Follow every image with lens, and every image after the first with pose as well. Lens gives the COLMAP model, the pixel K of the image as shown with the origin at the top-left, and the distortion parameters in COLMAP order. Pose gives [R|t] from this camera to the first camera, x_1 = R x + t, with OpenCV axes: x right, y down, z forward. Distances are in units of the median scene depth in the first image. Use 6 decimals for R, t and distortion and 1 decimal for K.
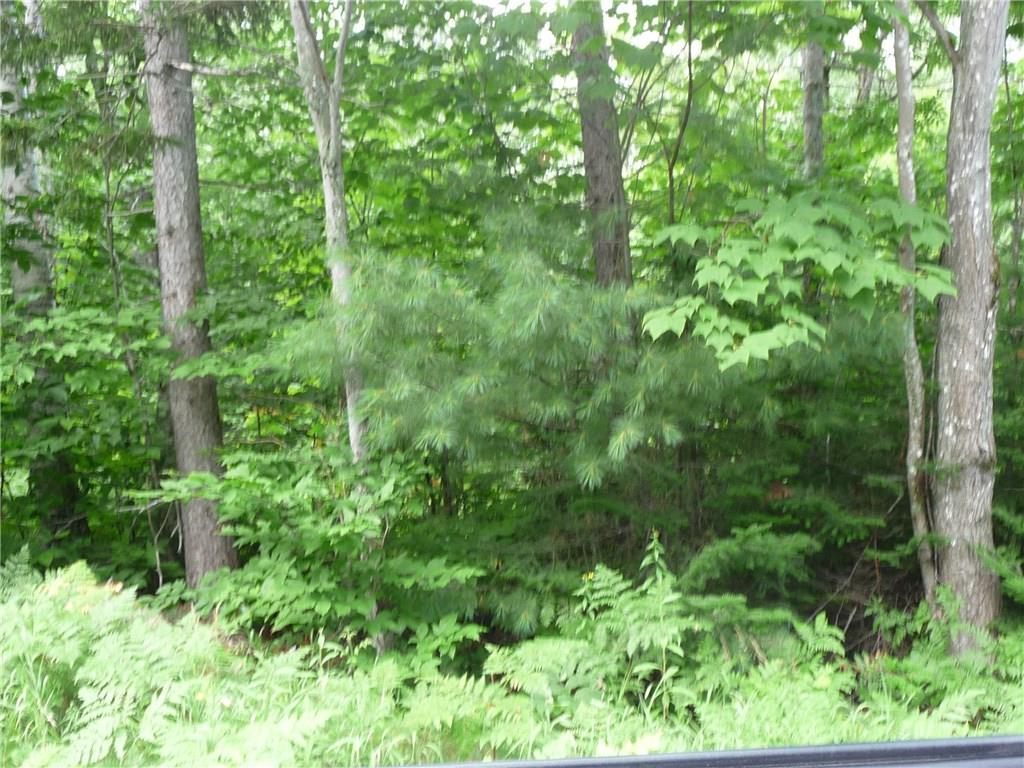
lens RADIAL K [[1203.7, 0, 512.0], [0, 1203.7, 384.0], [0, 0, 1]] dist [-0.003769, -0.002585]
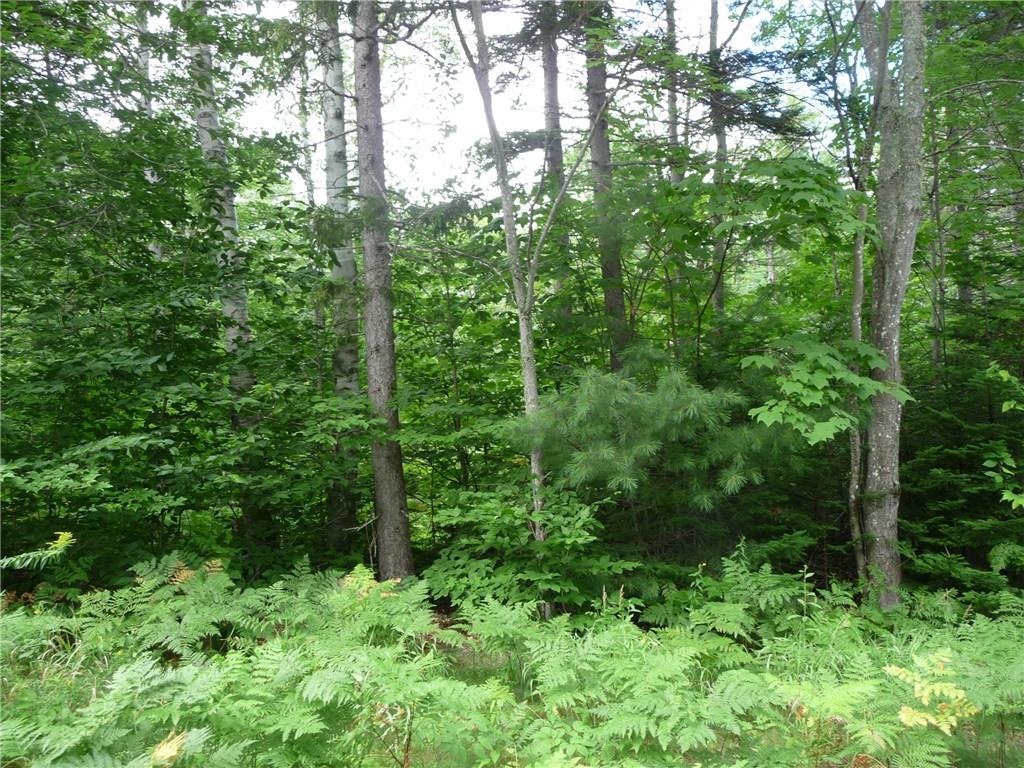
lens RADIAL K [[836.6, 0, 512.0], [0, 836.6, 384.0], [0, 0, 1]] dist [-0.000620, 0.022250]
pose [[0.990218, 0.004023, 0.139468, -0.333492], [0.004096, 0.998315, -0.057883, -0.022710], [-0.139466, 0.057888, 0.988533, -0.118599]]
